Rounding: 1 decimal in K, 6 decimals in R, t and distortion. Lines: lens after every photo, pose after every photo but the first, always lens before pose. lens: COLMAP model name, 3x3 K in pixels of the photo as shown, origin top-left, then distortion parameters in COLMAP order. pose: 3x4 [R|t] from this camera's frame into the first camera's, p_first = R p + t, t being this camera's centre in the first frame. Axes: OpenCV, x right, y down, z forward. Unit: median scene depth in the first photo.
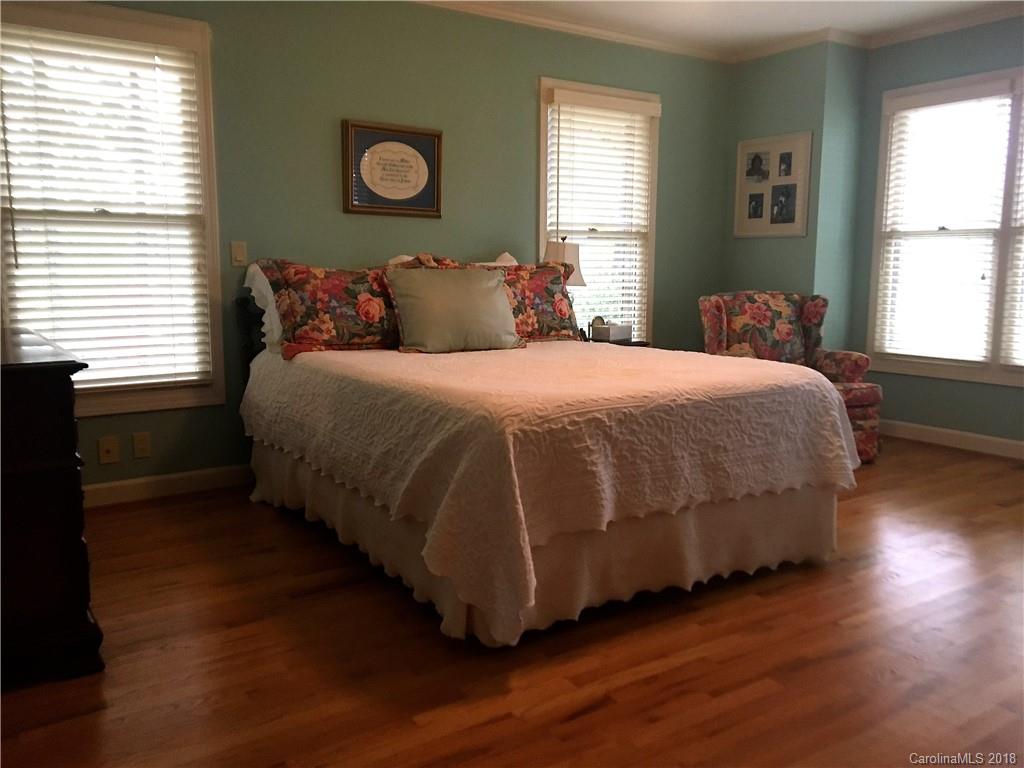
lens RADIAL K [[852.1, 0, 509.5], [0, 852.1, 378.9], [0, 0, 1]] dist [0.074571, -0.000804]
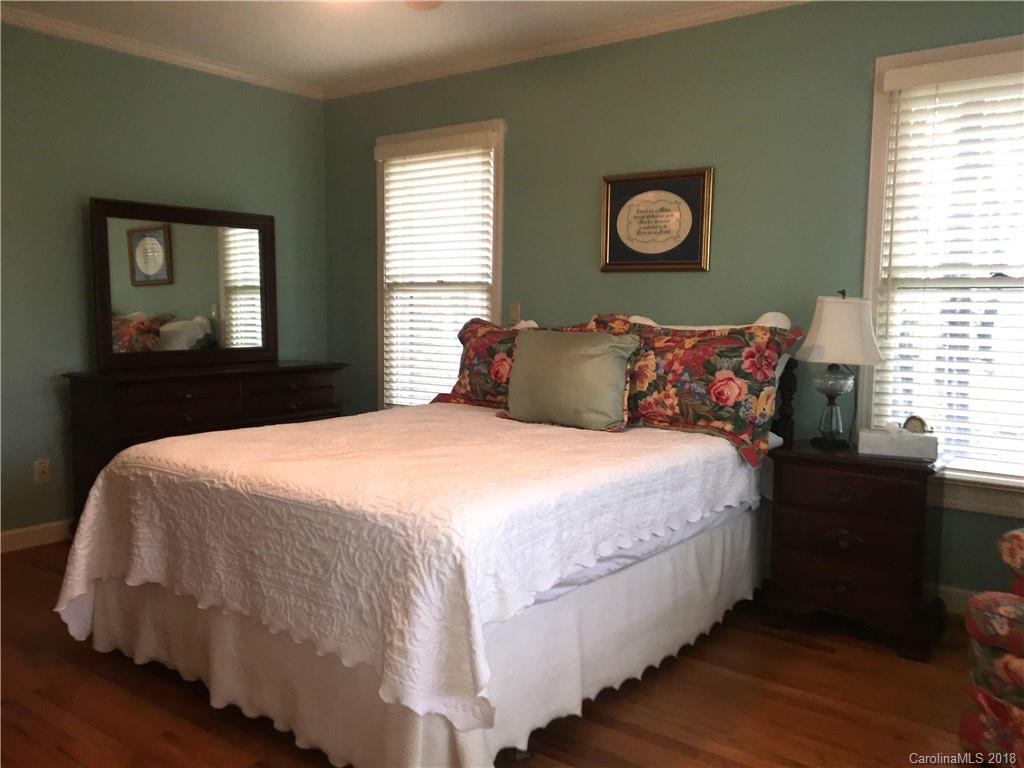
lens RADIAL K [[852.1, 0, 509.5], [0, 852.1, 378.9], [0, 0, 1]] dist [0.074571, -0.000804]
pose [[0.330596, 0.082833, -0.940130, 0.792247], [-0.138445, 0.989621, 0.038510, -0.111253], [0.933563, 0.117425, 0.338633, 0.678376]]
